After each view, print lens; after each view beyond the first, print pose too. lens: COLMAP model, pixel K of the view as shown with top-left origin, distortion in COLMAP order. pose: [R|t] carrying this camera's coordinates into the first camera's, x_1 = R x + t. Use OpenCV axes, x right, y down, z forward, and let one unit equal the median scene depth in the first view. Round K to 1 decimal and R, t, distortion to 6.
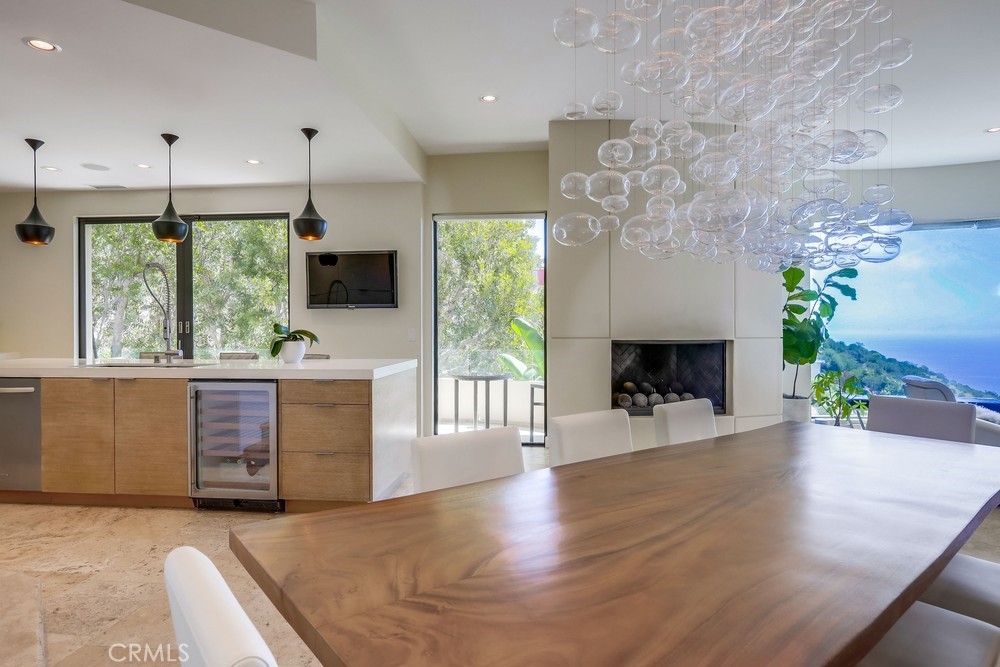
lens RADIAL K [[552.5, 0, 500.0], [0, 552.5, 333.5], [0, 0, 1]] dist [-0.012843, 0.001203]
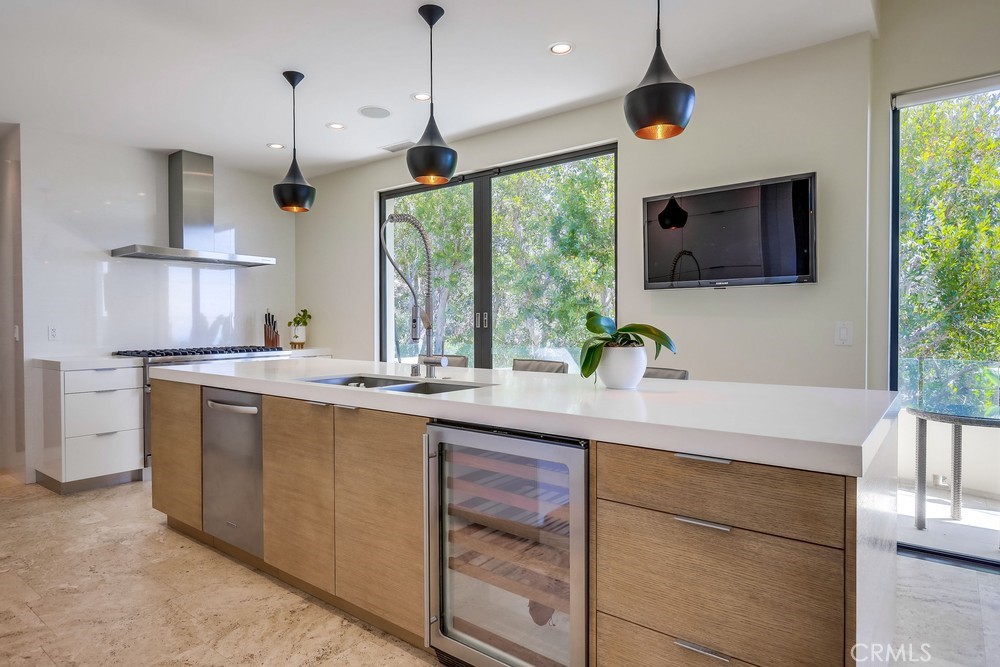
lens RADIAL K [[575.0, 0, 480.6], [0, 575.0, 330.2], [0, 0, 1]] dist [0.000154, 0.001310]
pose [[0.826071, 0.007752, -0.563512, -0.175738], [-0.004571, 0.999965, 0.007055, -0.004066], [0.563547, -0.003252, 0.826078, 0.463998]]
